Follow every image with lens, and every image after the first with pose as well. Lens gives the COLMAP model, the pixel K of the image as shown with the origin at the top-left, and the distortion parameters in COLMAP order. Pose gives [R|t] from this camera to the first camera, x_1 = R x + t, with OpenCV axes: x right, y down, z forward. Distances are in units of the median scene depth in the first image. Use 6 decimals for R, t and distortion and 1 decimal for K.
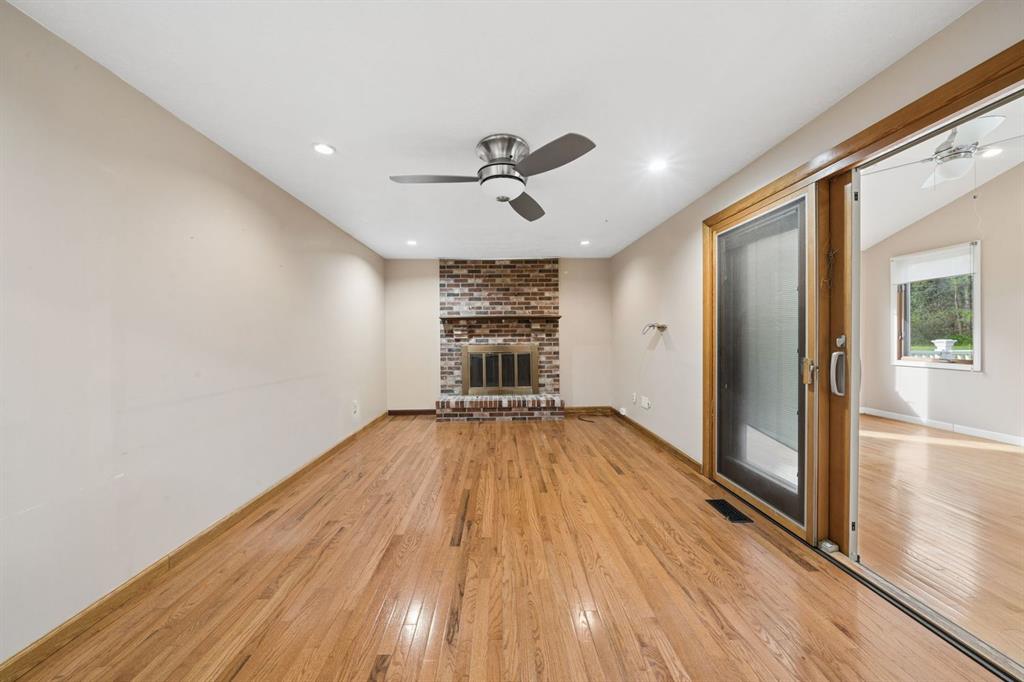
lens RADIAL K [[345.5, 0, 512.0], [0, 345.5, 341.0], [0, 0, 1]] dist [-0.002287, -0.000133]
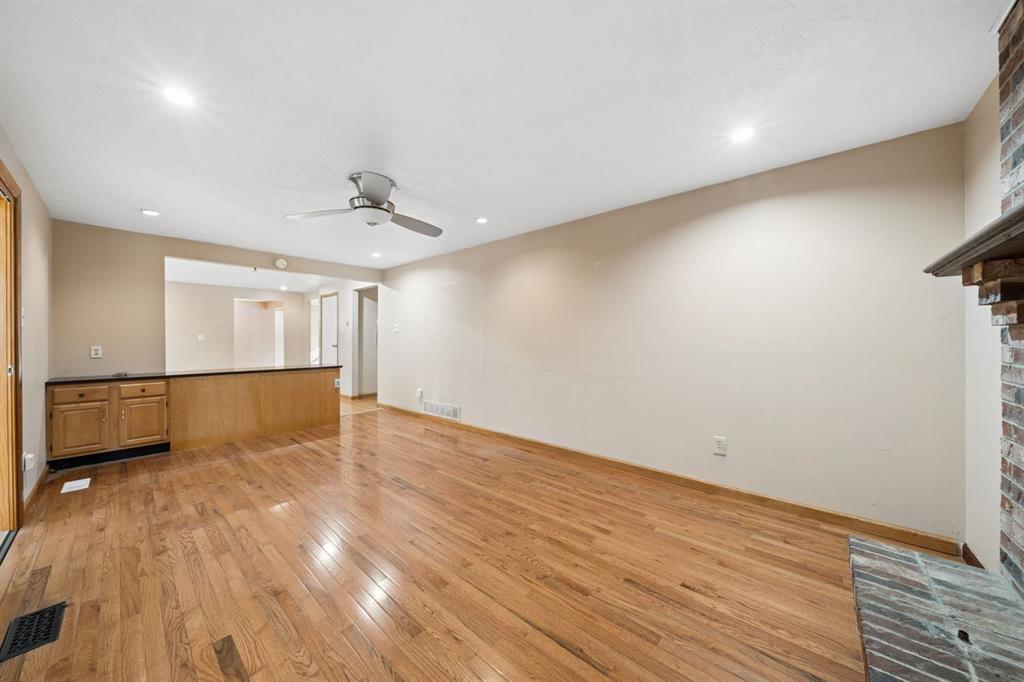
lens RADIAL K [[345.5, 0, 512.0], [0, 345.5, 341.0], [0, 0, 1]] dist [-0.002287, -0.000133]
pose [[-0.682893, 0.012506, -0.730411, 0.462919], [-0.003247, 0.999792, 0.020154, -0.028896], [0.730511, 0.016135, -0.682711, 1.923001]]
